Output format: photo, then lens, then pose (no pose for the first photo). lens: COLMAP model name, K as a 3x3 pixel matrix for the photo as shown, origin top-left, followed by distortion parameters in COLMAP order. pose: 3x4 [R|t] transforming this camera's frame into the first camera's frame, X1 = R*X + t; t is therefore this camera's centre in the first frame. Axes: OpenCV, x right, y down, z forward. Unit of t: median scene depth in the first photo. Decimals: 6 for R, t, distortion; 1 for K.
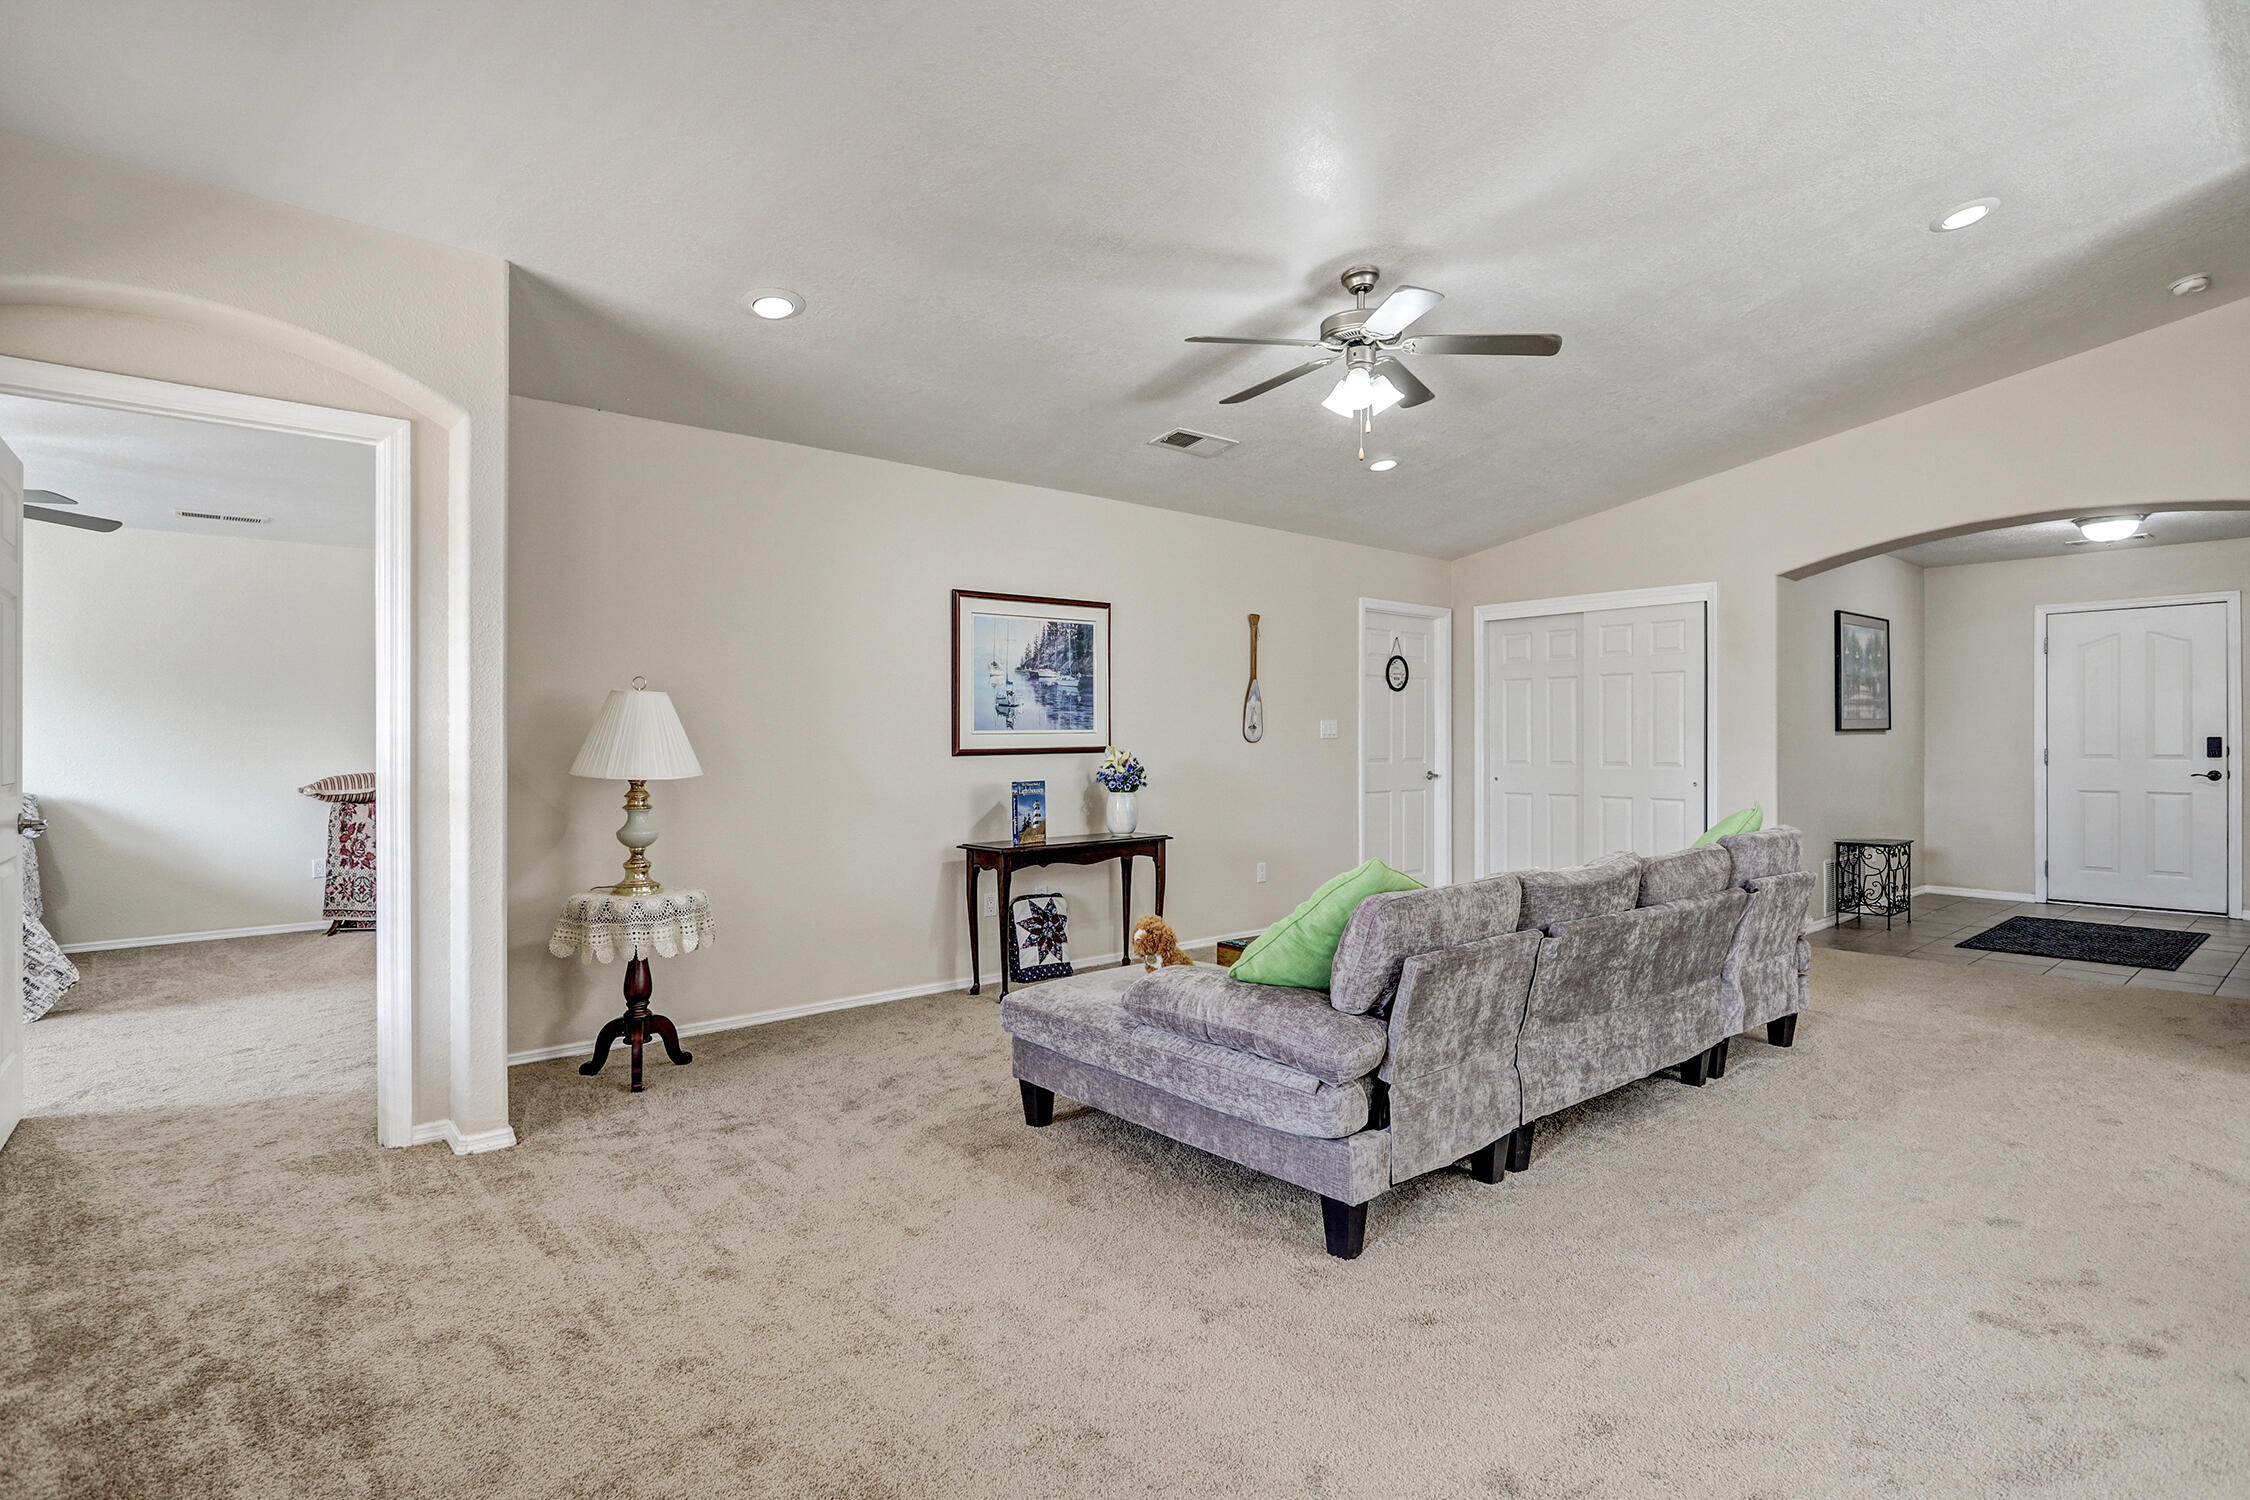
lens RADIAL K [[1123.4, 0, 1120.0], [0, 1123.4, 754.5], [0, 0, 1]] dist [-0.016366, 0.001091]
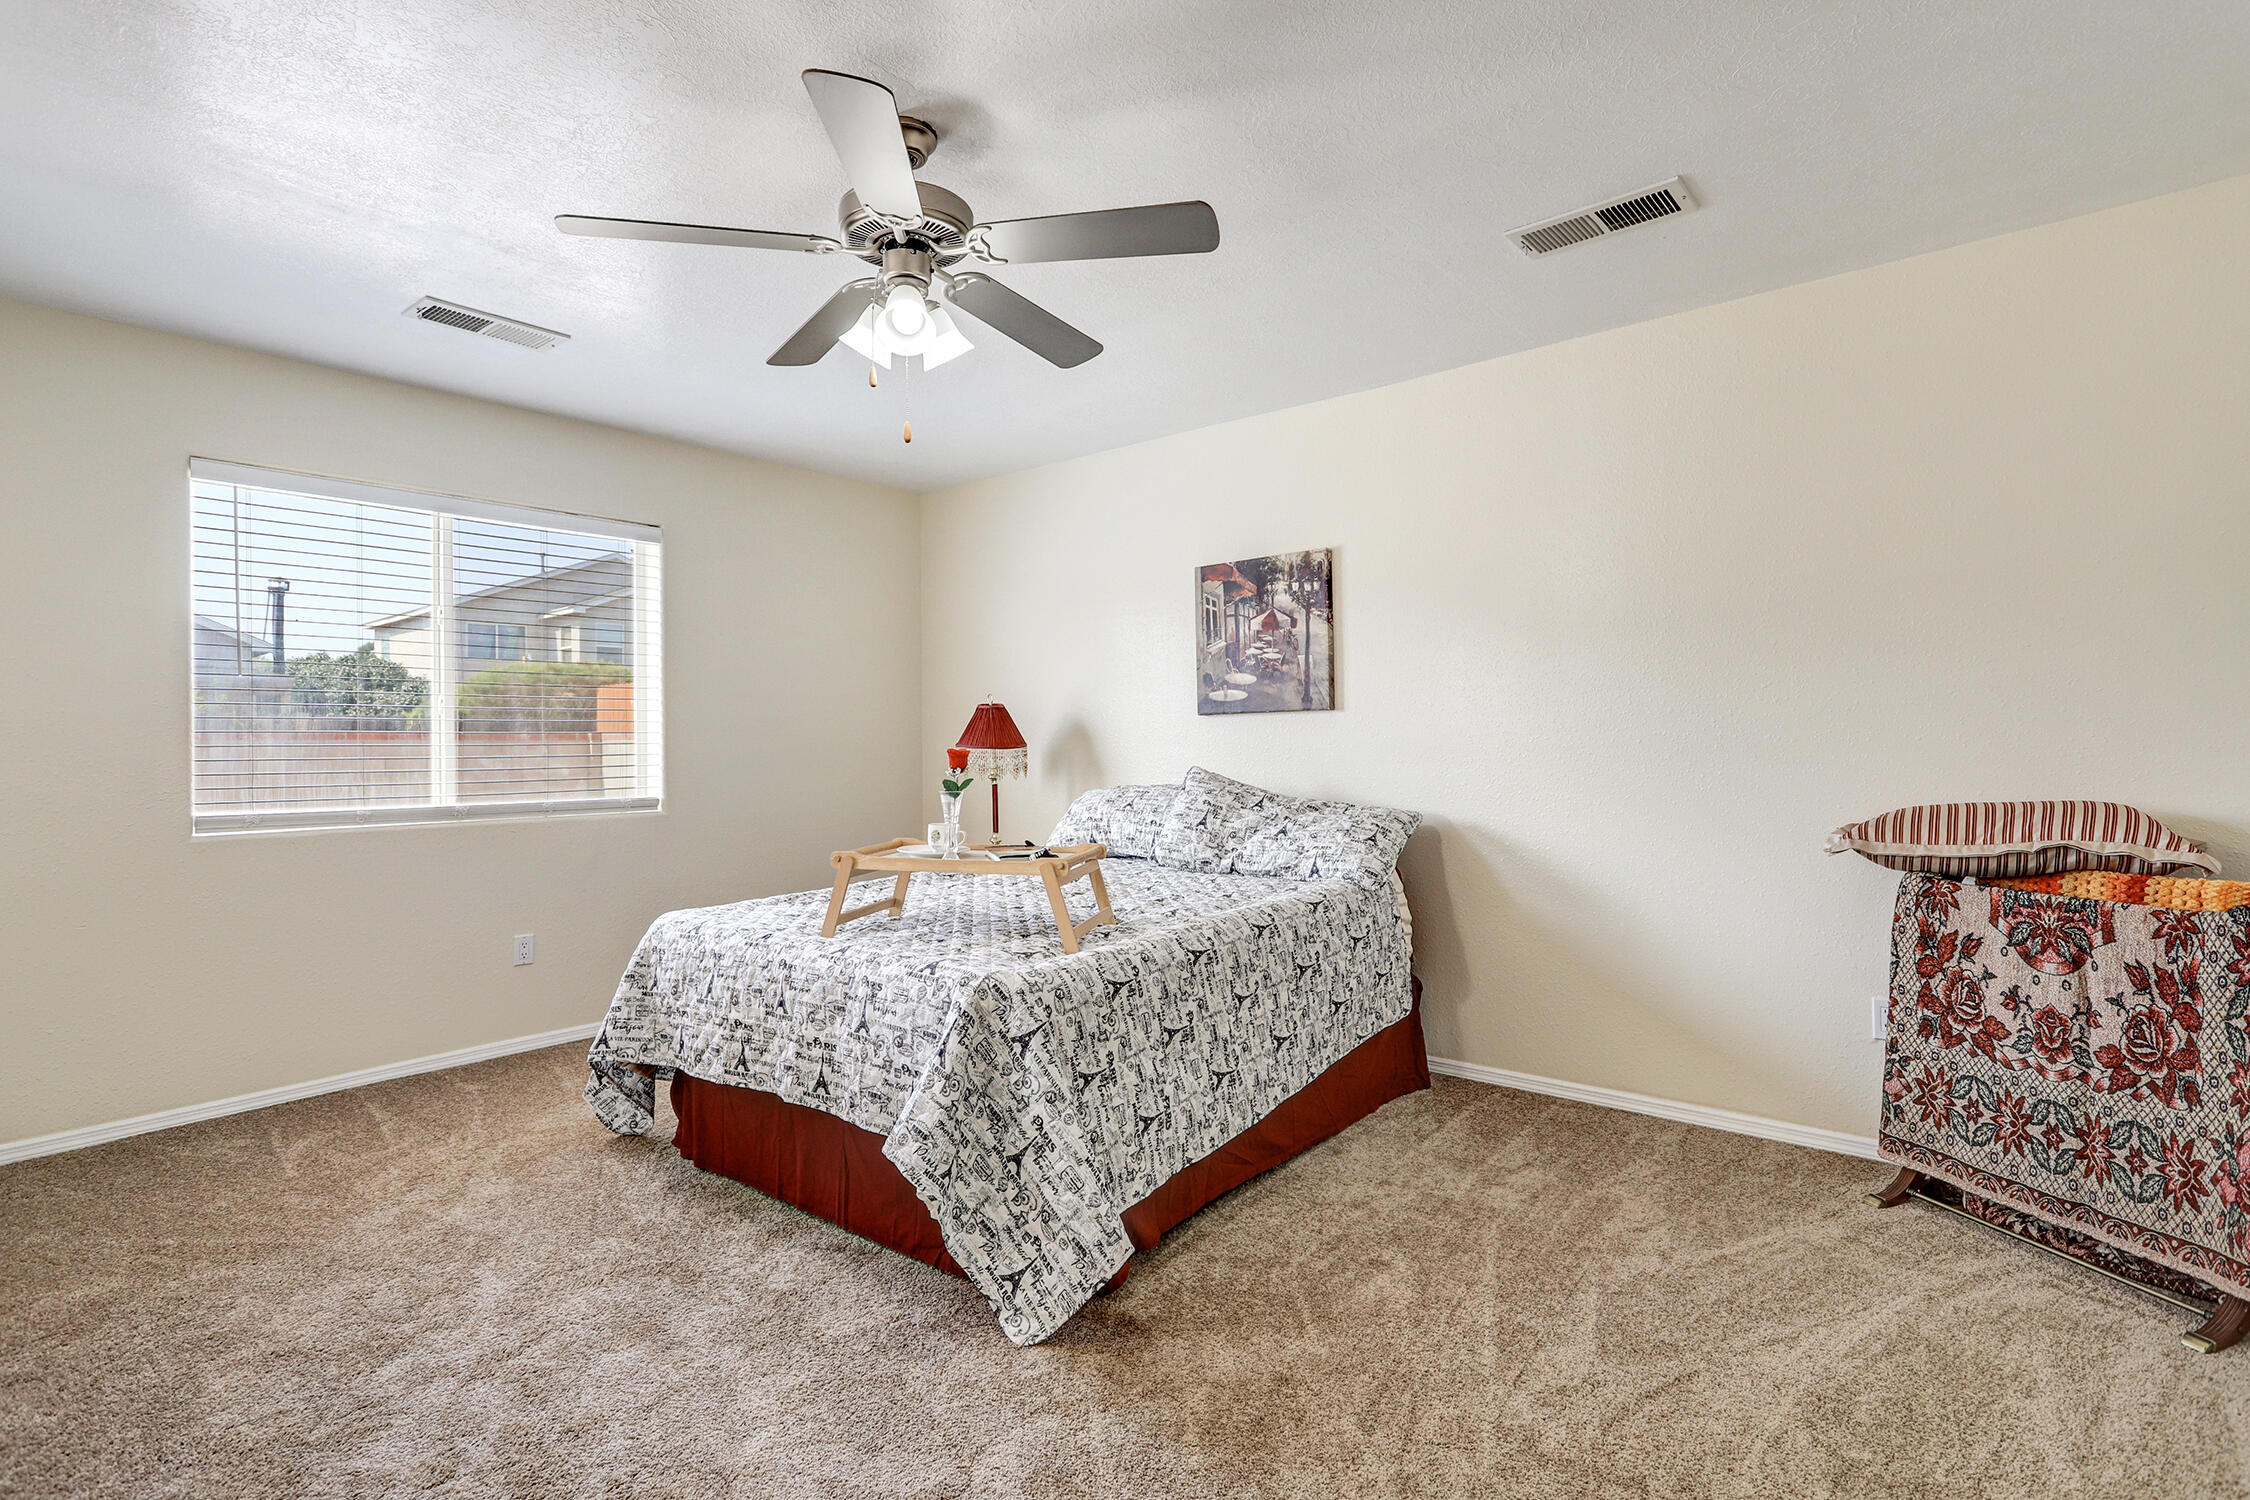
lens RADIAL K [[1100.7, 0, 1123.6], [0, 1100.7, 752.9], [0, 0, 1]] dist [0.018843, 0.000109]
pose [[0.179664, 0.001380, -0.983727, -0.359068], [0.000786, 0.999998, 0.001546, -0.001567], [0.983728, -0.001051, 0.179663, 0.648563]]
